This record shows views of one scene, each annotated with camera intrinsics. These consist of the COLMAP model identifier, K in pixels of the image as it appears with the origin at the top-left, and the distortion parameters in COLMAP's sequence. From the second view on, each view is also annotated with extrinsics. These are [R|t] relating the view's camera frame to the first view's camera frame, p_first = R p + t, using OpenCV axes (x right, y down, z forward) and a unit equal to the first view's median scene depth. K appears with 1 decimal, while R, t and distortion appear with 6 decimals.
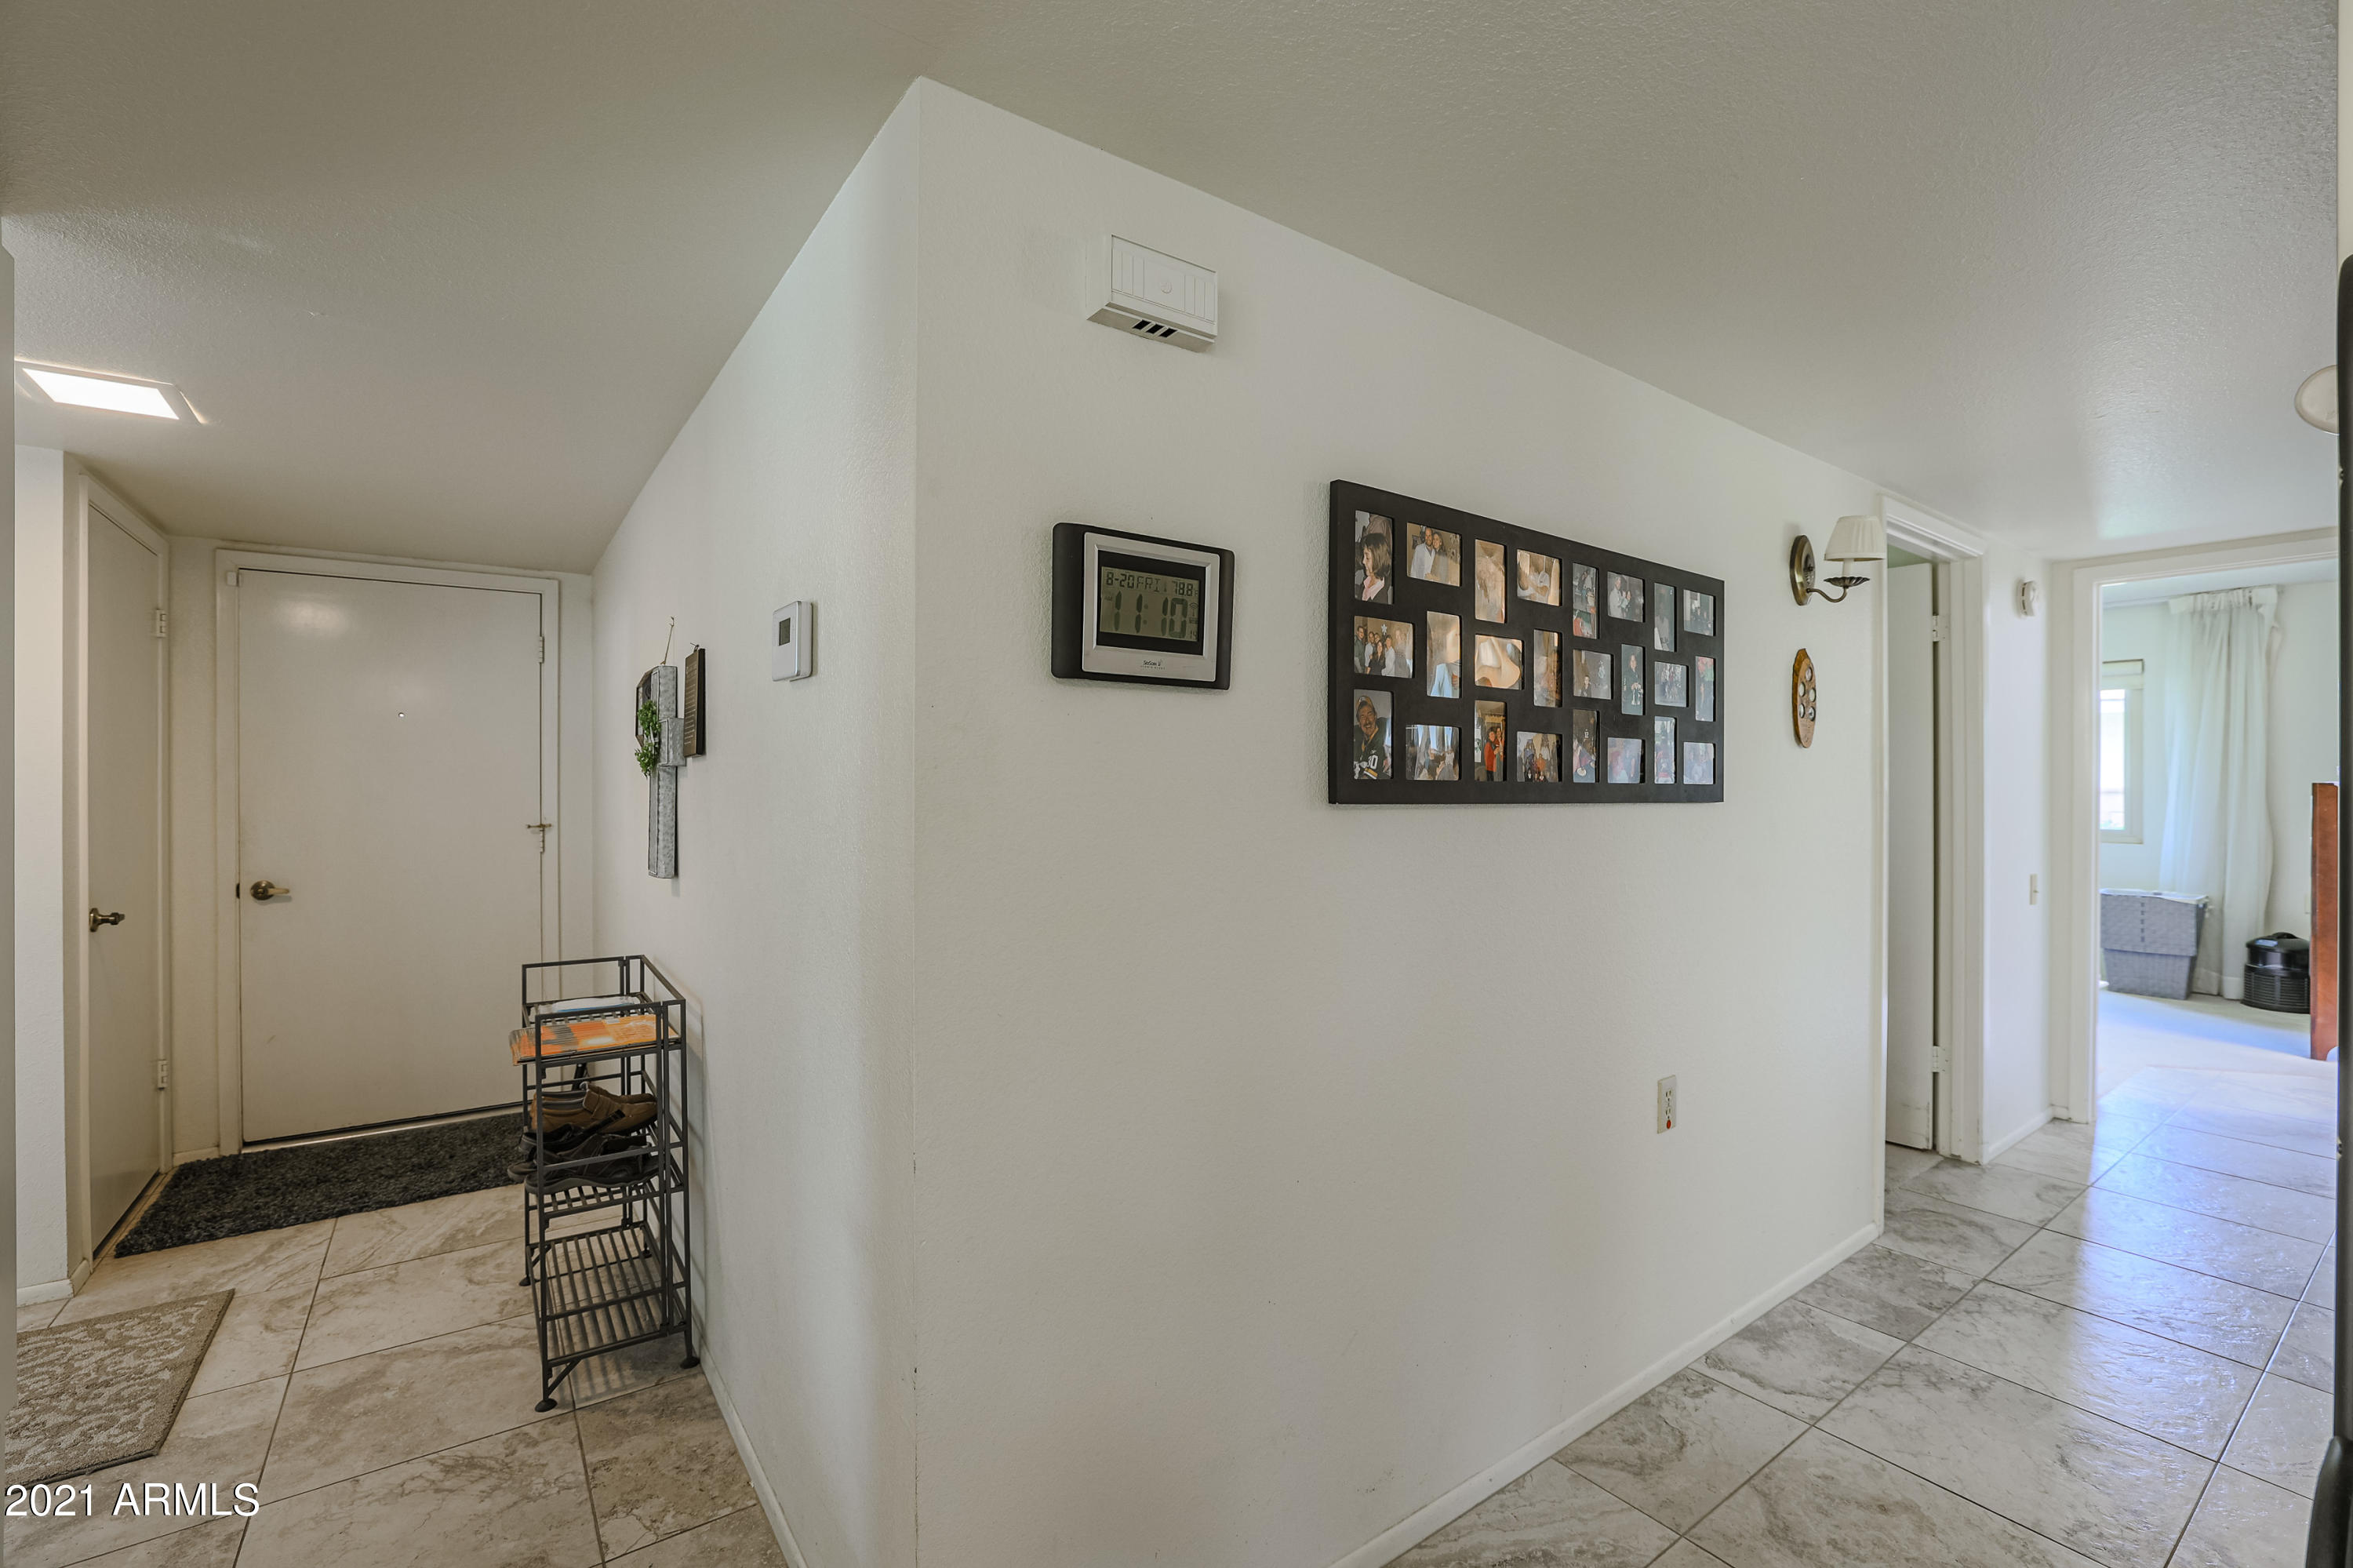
lens RADIAL K [[989.9, 0, 1166.0], [0, 989.9, 796.4], [0, 0, 1]] dist [-0.002103, 0.000734]
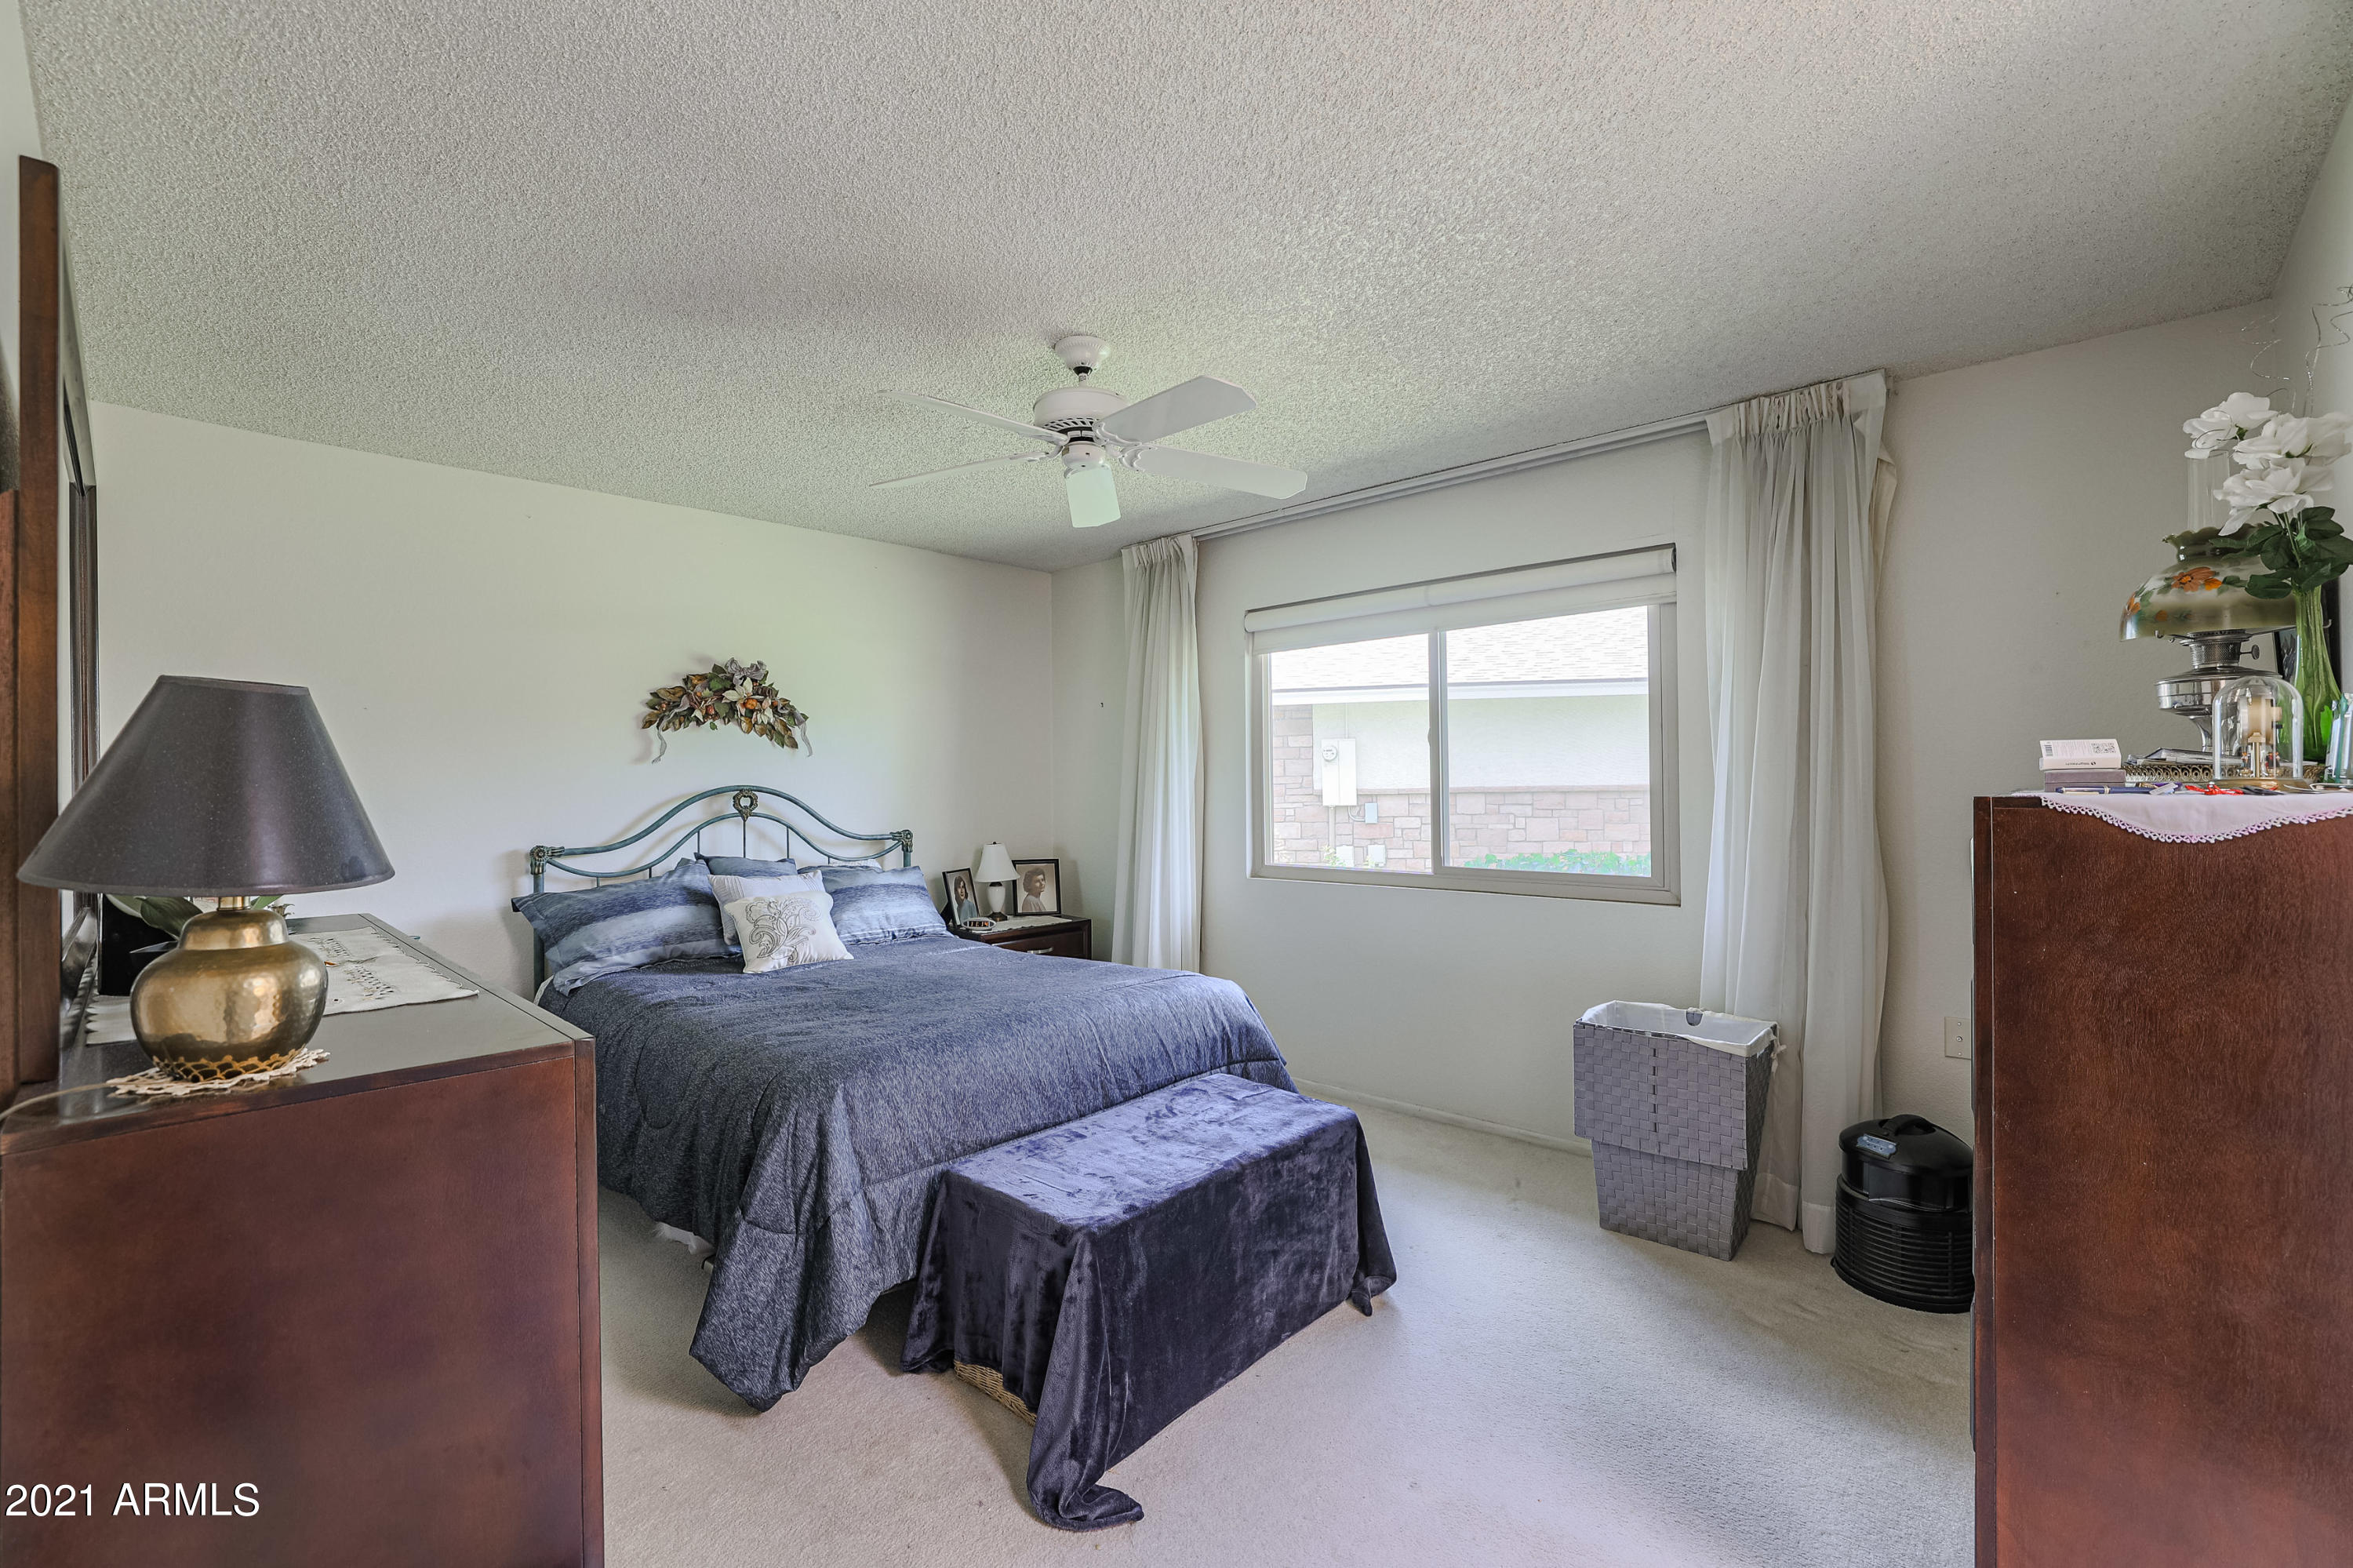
lens RADIAL K [[1001.4, 0, 1161.2], [0, 1001.4, 781.2], [0, 0, 1]] dist [-0.006979, 0.000727]
pose [[0.979152, -0.001864, 0.203123, 0.682806], [0.004111, 0.999935, -0.010640, -0.013165], [-0.203090, 0.011253, 0.979096, 0.601598]]
